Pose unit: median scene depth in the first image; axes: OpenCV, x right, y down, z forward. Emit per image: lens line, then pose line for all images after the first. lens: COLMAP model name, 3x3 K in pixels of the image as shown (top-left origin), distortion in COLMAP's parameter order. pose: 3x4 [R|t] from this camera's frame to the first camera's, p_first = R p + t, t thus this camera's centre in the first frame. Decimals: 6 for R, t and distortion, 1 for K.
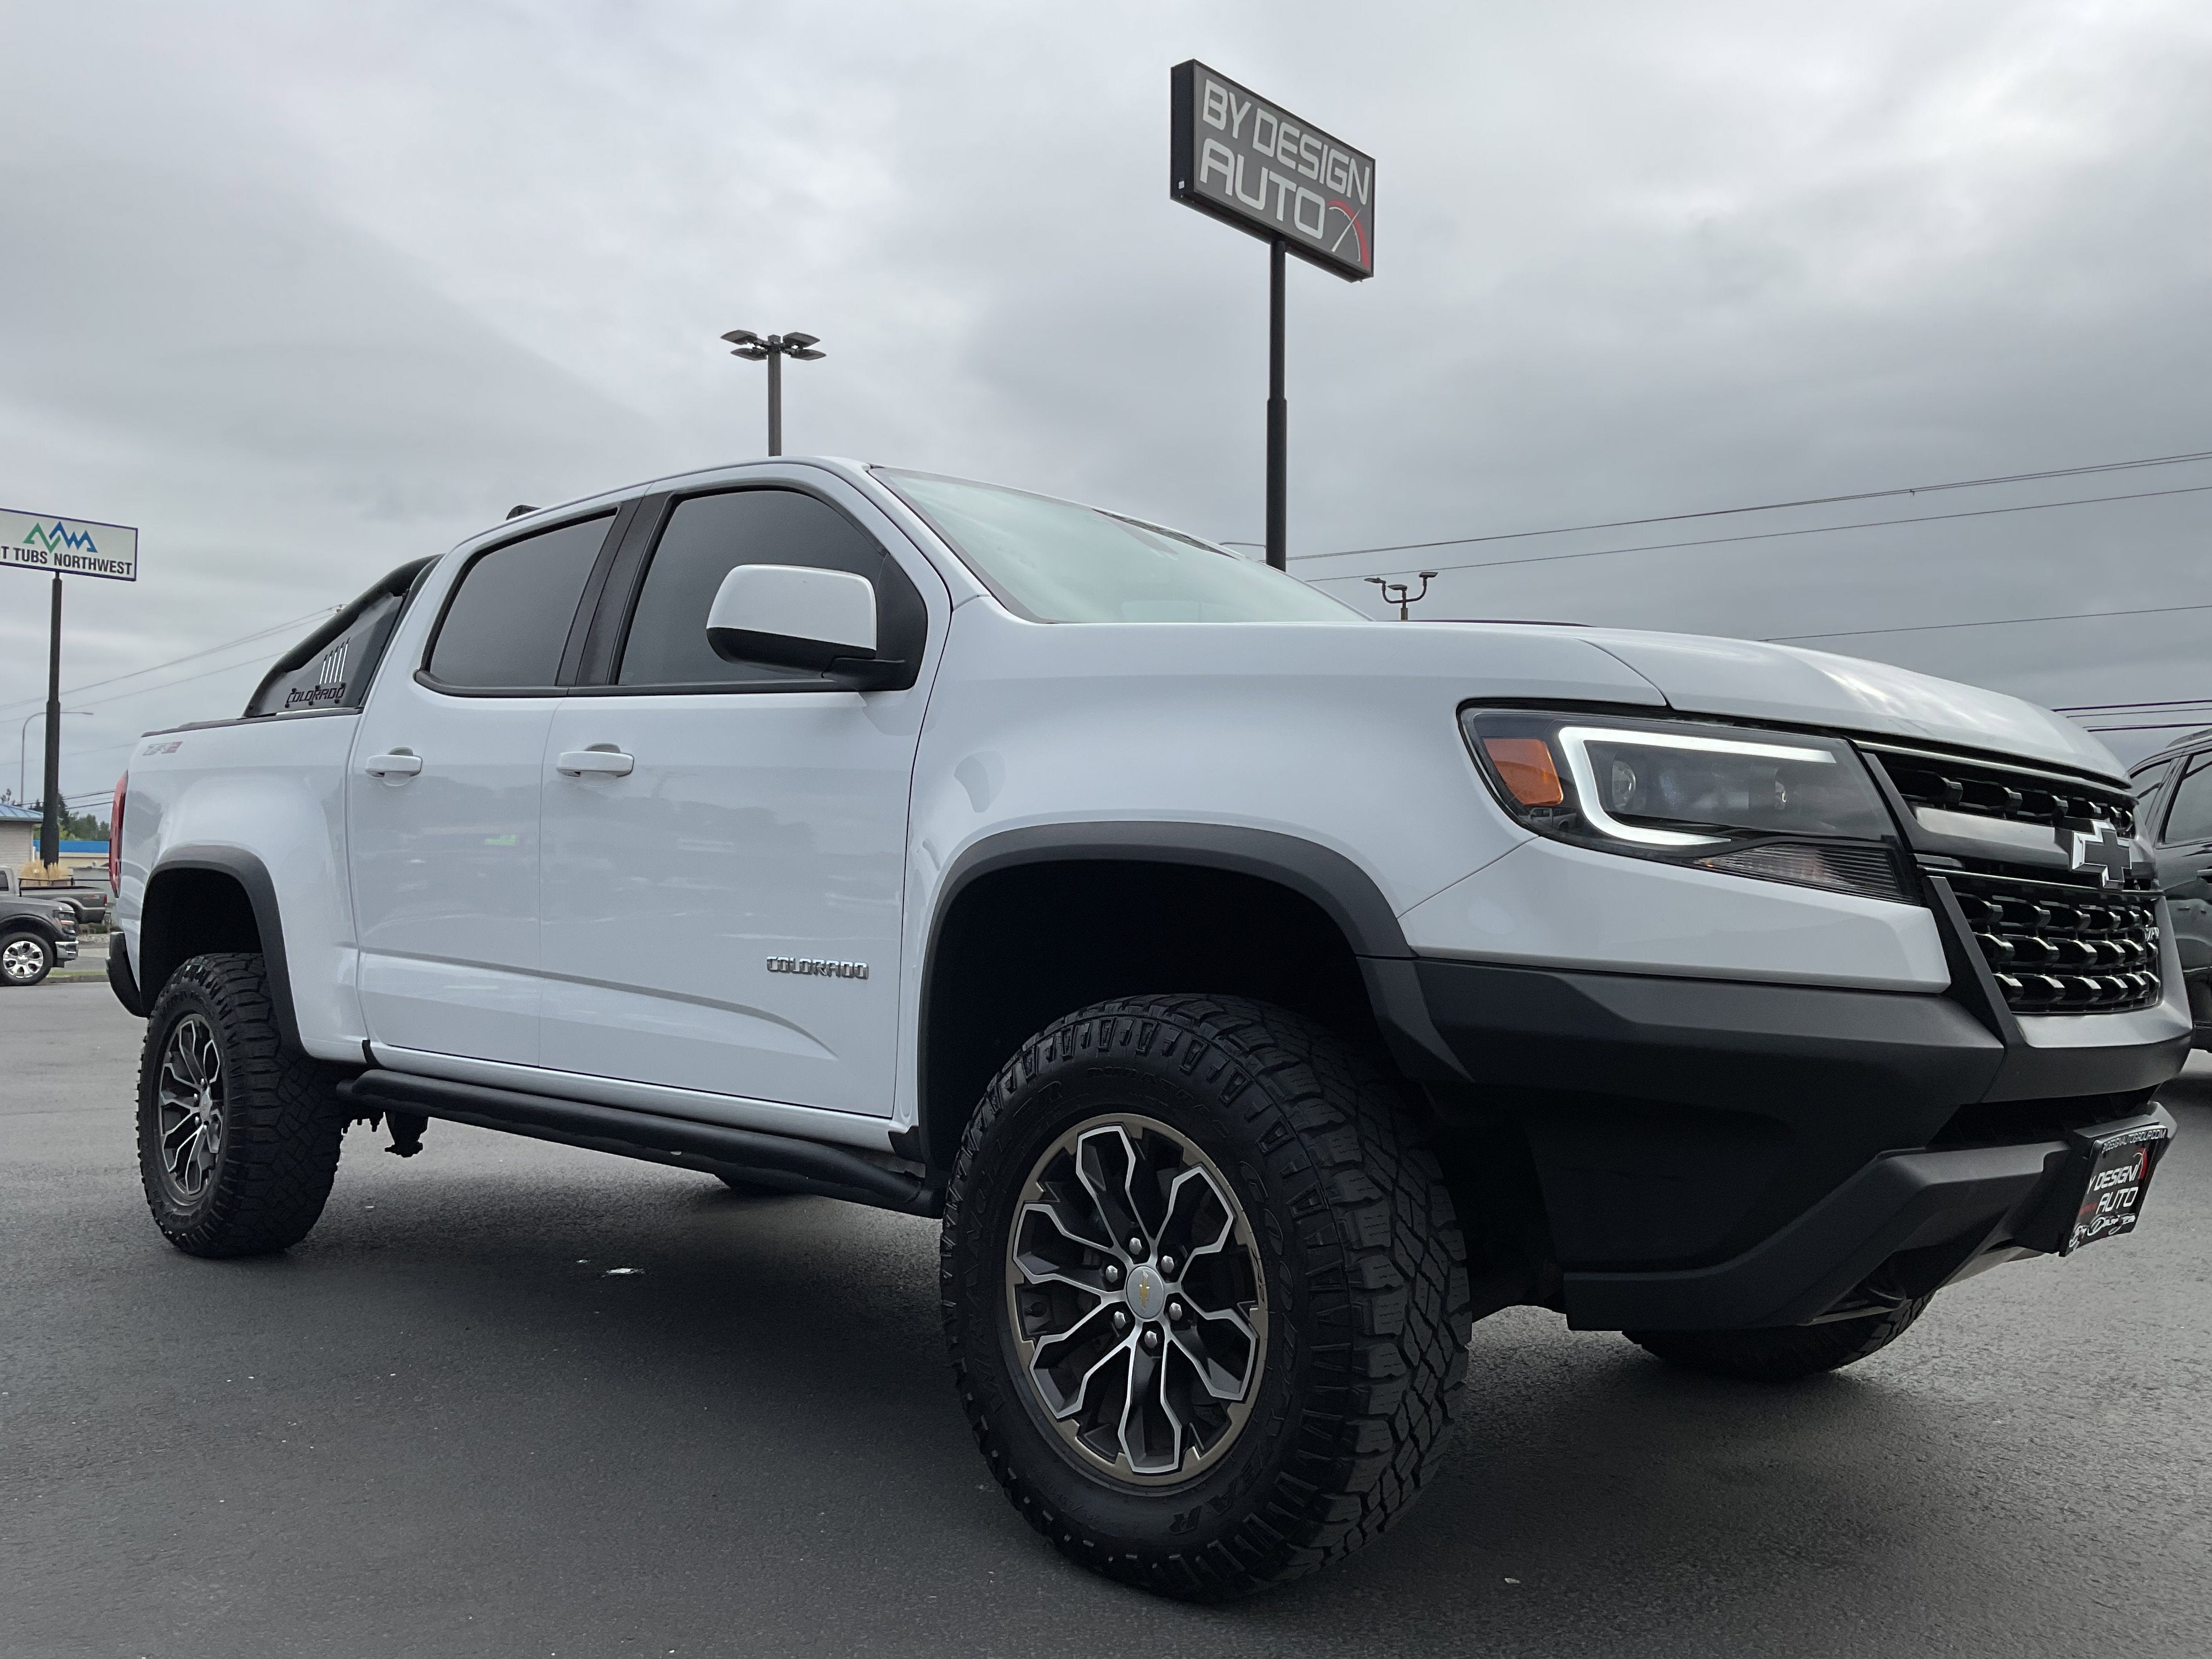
lens RADIAL K [[1808.5, 0, 1103.3], [0, 1808.5, 834.5], [0, 0, 1]] dist [0.091478, -0.187676]
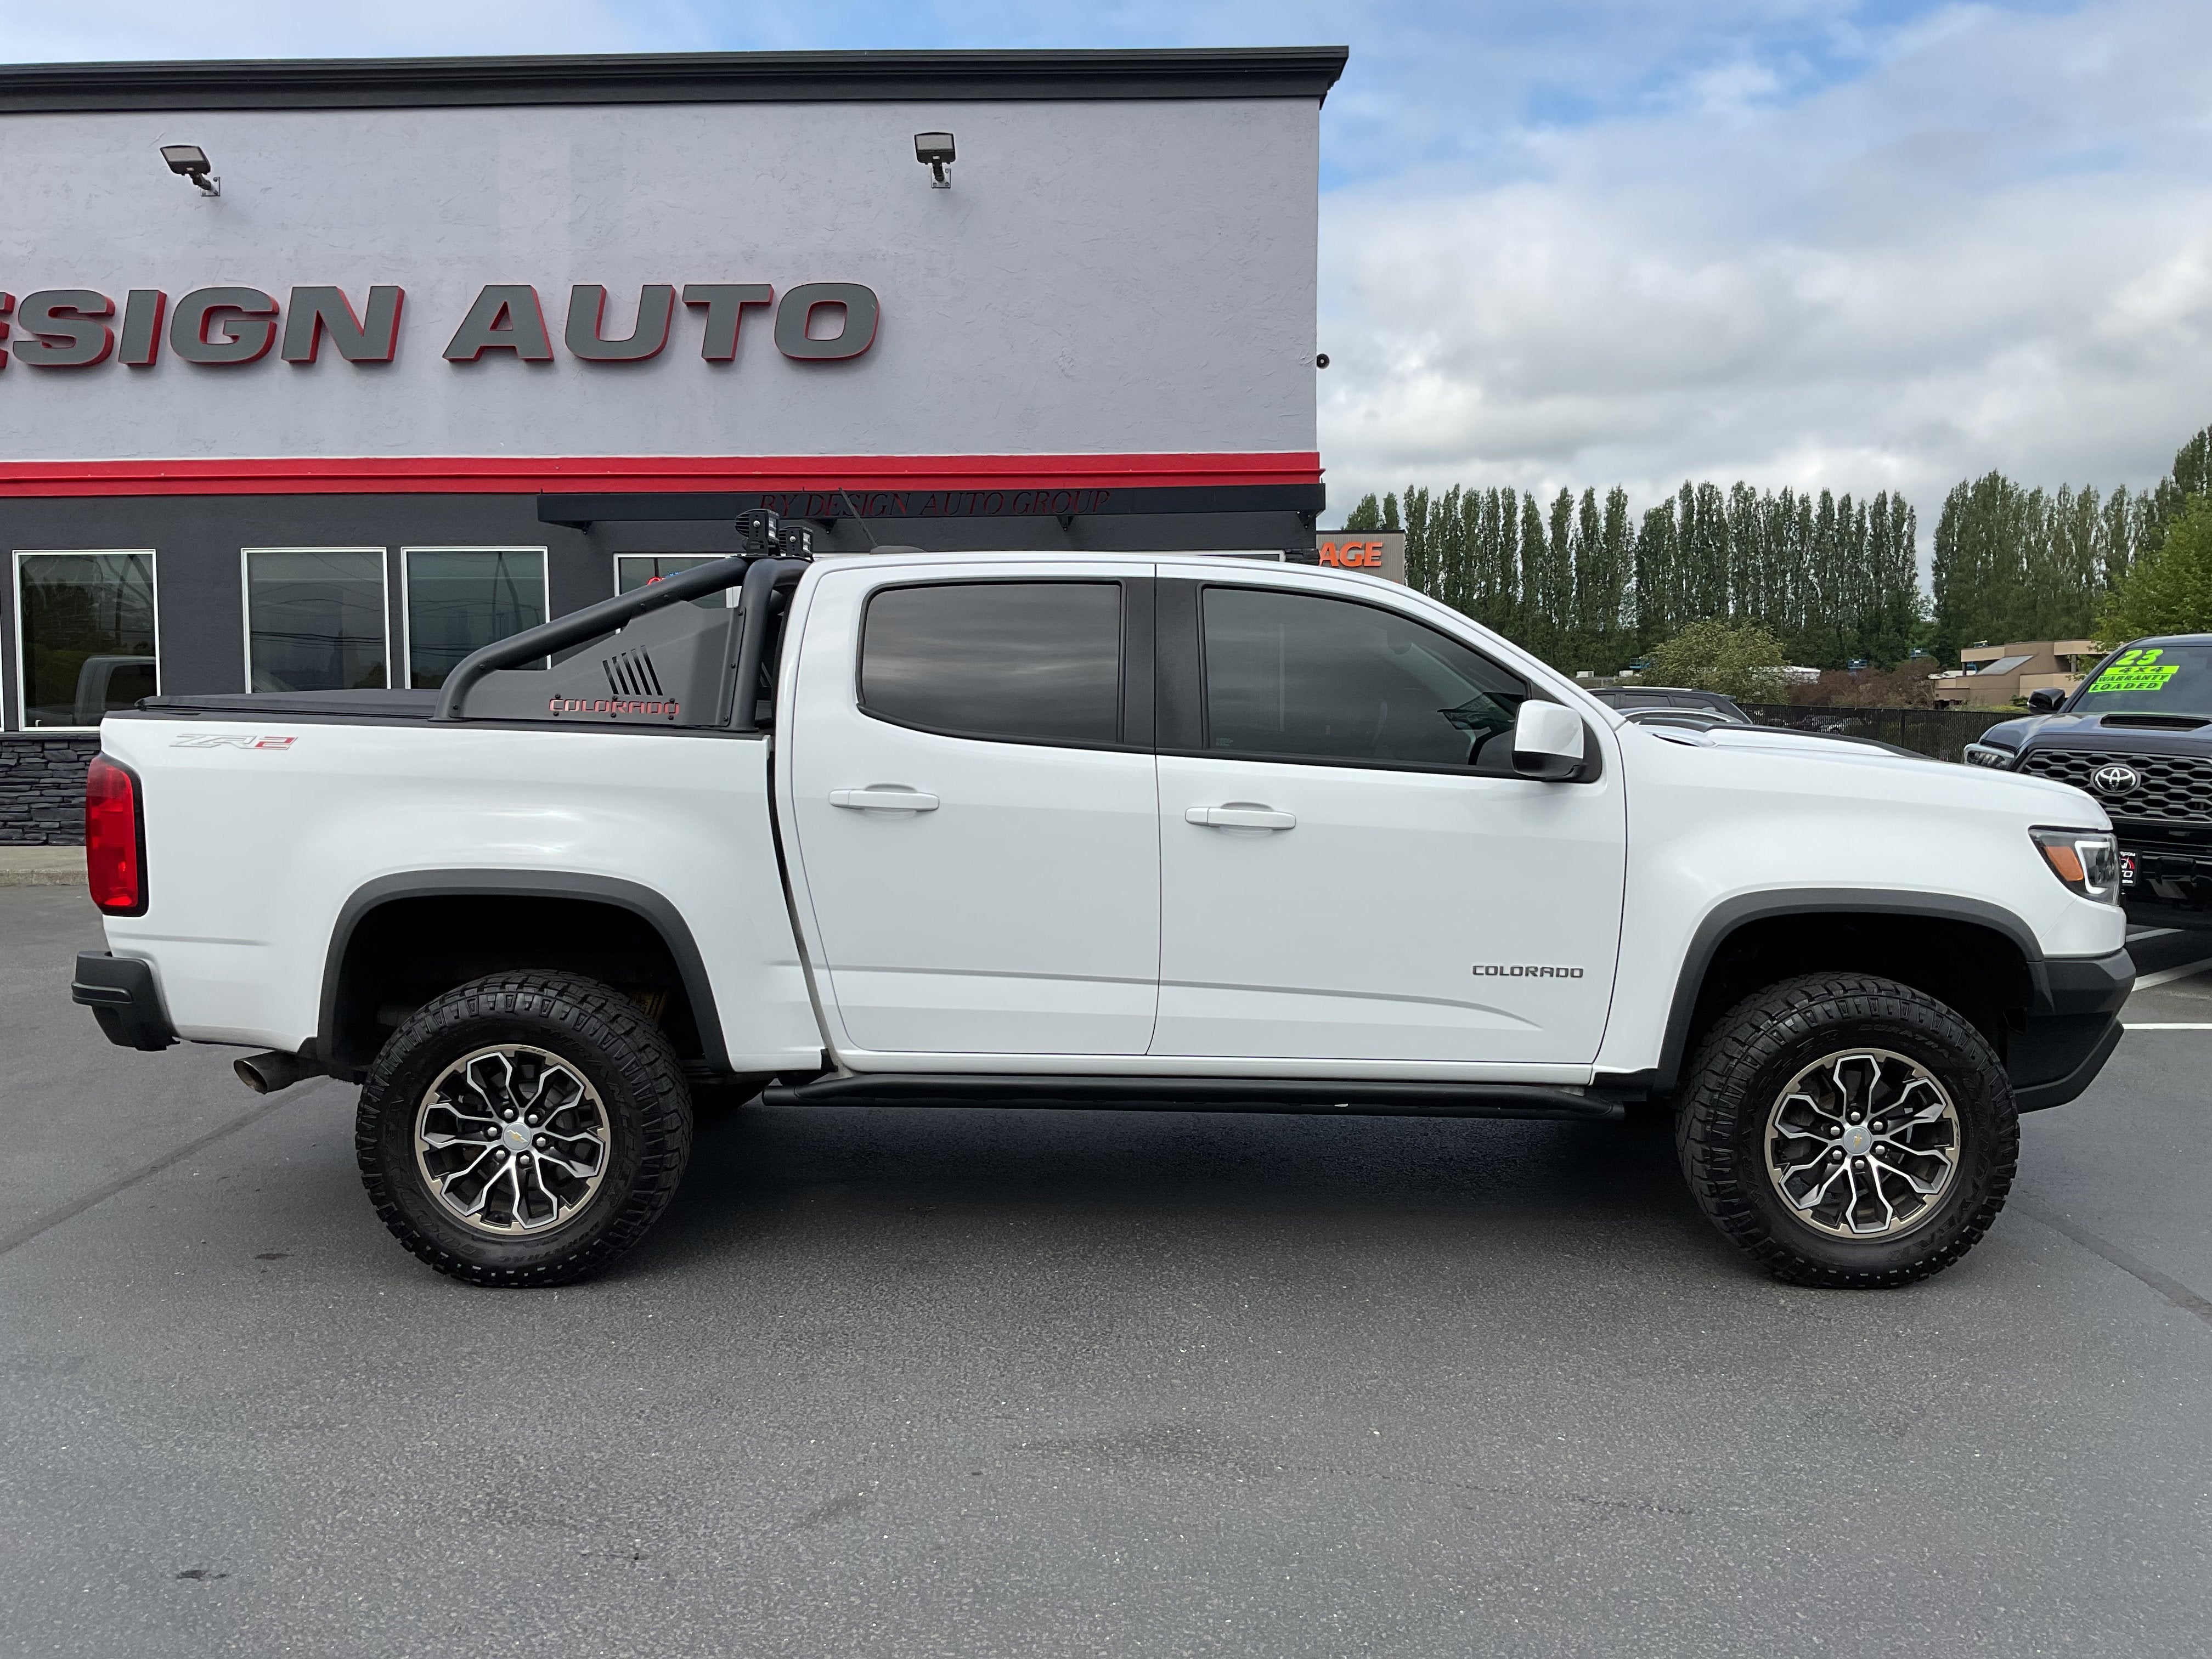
lens RADIAL K [[1808.5, 0, 1103.3], [0, 1808.5, 834.5], [0, 0, 1]] dist [0.091478, -0.187676]
pose [[0.725545, -0.079697, 0.683545, -1.729282], [-0.026587, 0.989284, 0.143565, -0.293729], [-0.687661, -0.122336, 0.715651, 0.232011]]
